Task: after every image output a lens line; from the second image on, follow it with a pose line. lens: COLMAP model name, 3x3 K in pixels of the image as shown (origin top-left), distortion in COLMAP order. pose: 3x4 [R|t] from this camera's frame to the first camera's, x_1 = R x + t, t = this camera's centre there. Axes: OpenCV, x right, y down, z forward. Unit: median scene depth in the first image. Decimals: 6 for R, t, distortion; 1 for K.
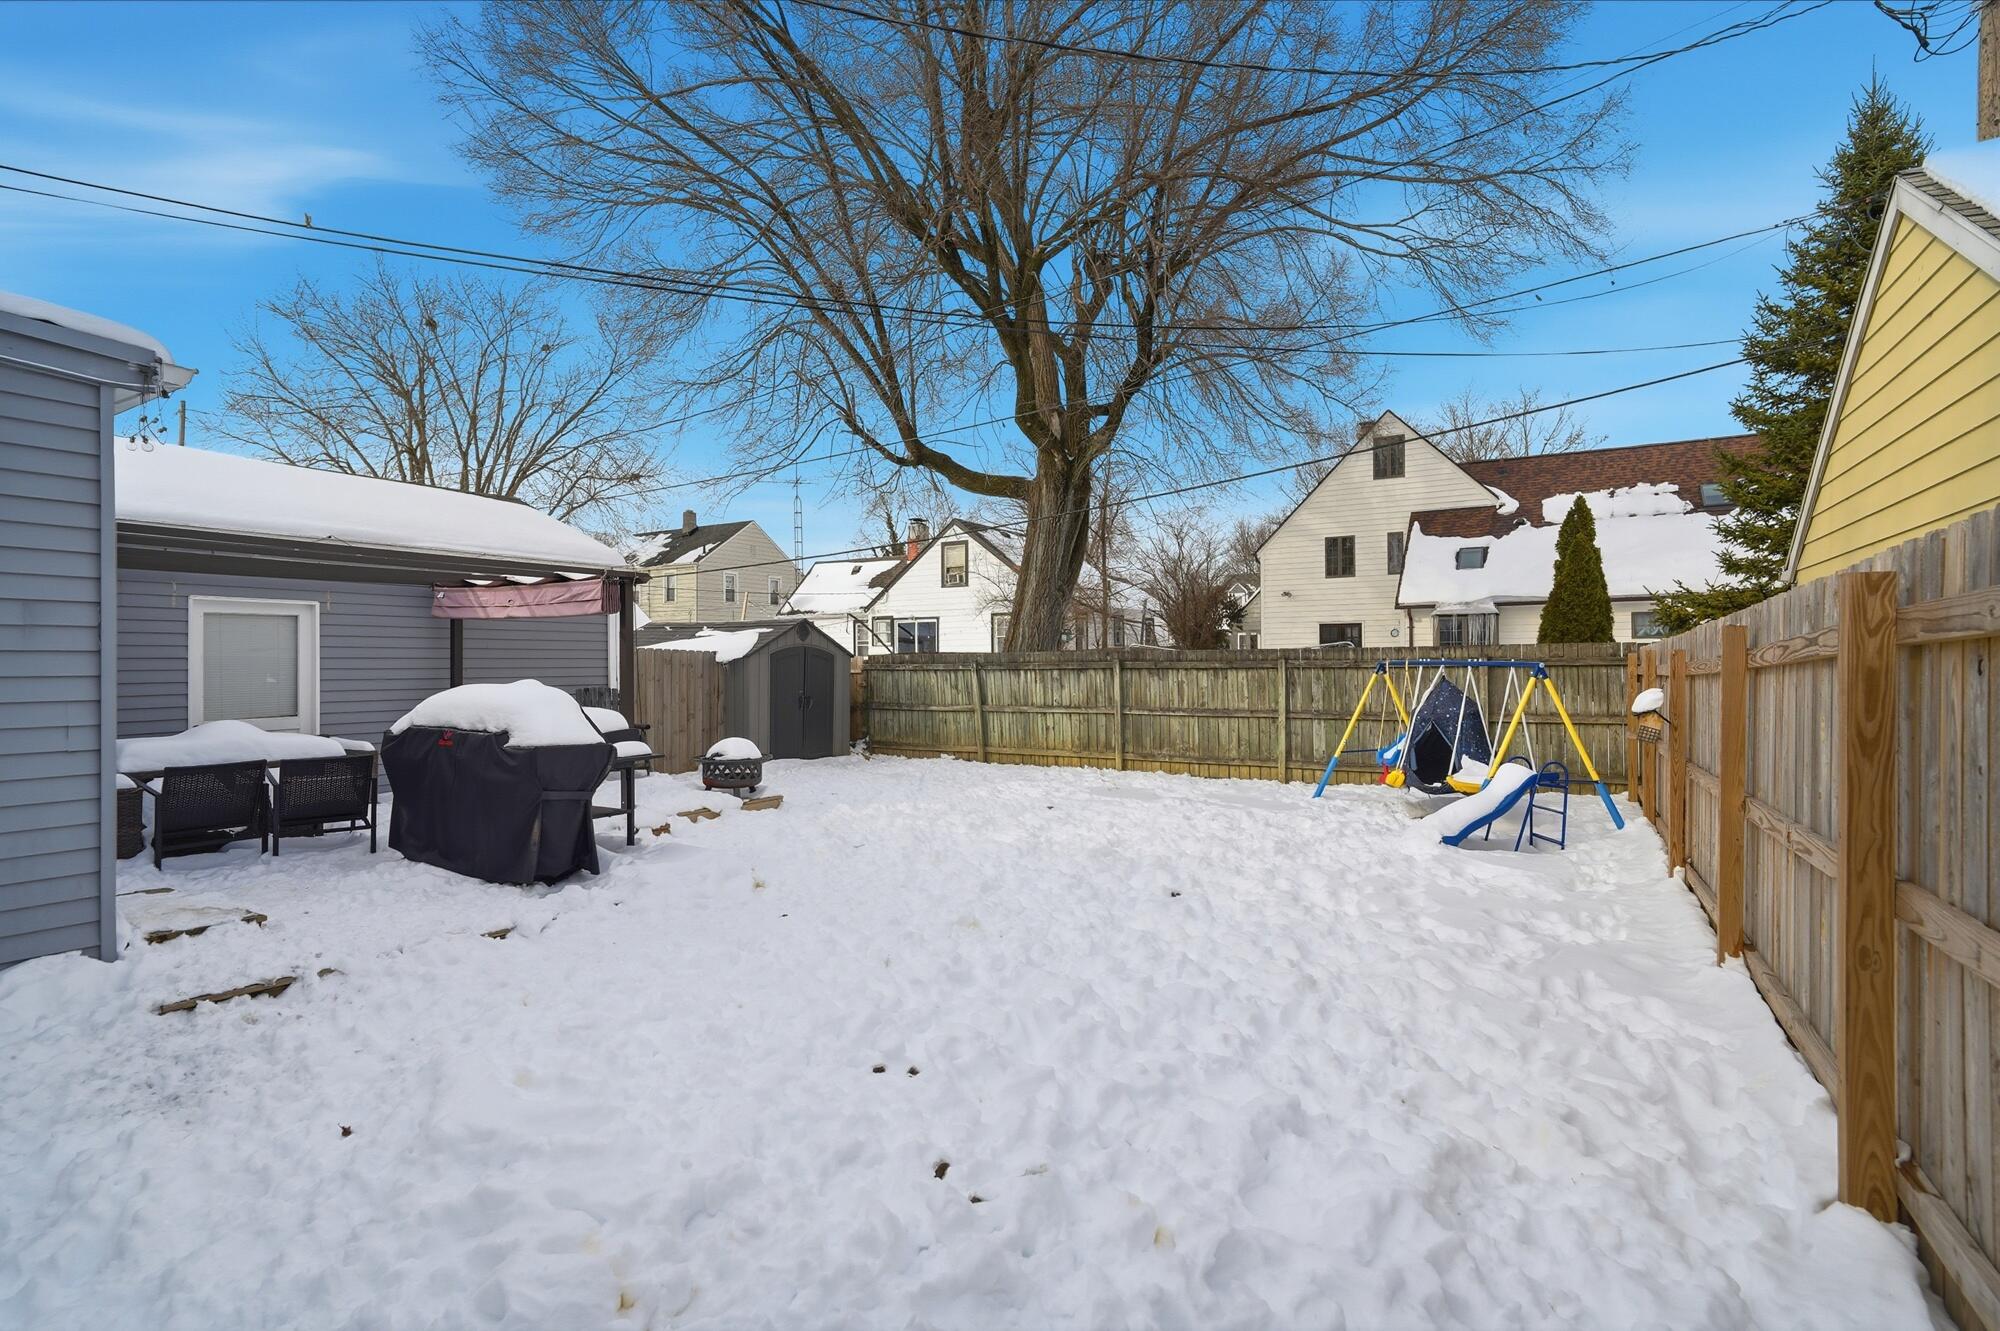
lens RADIAL K [[956.6, 0, 1004.1], [0, 956.6, 662.8], [0, 0, 1]] dist [-0.008823, 0.001901]
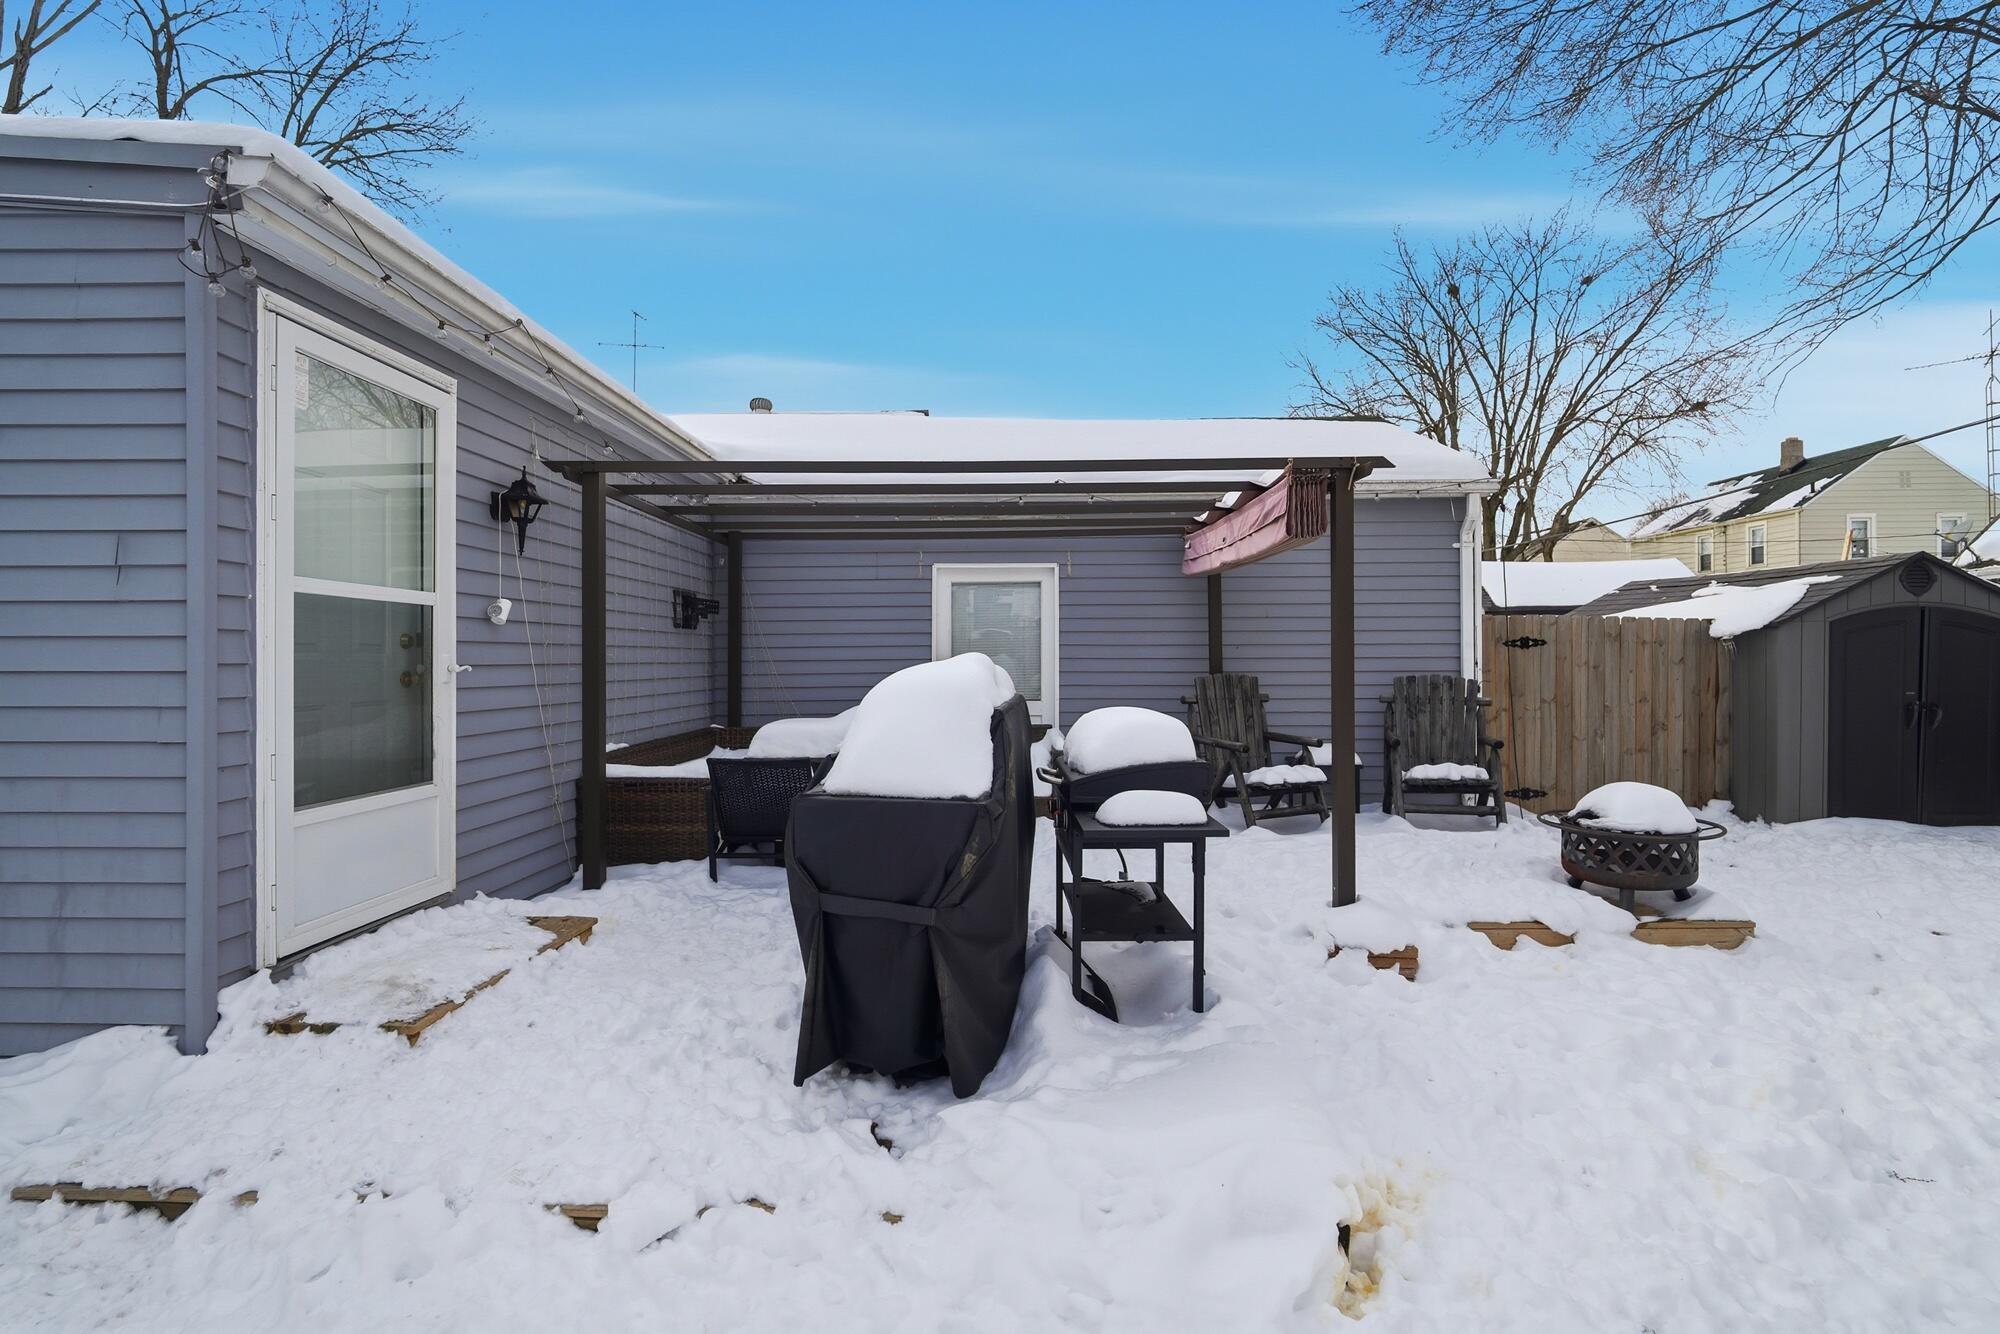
lens RADIAL K [[956.6, 0, 1005.3], [0, 956.6, 650.7], [0, 0, 1]] dist [-0.008823, 0.001901]
pose [[0.504761, -0.001282, -0.863258, -0.015873], [0.001117, 0.999999, -0.000832, 0.007570], [0.863258, -0.000545, 0.504762, 0.335535]]
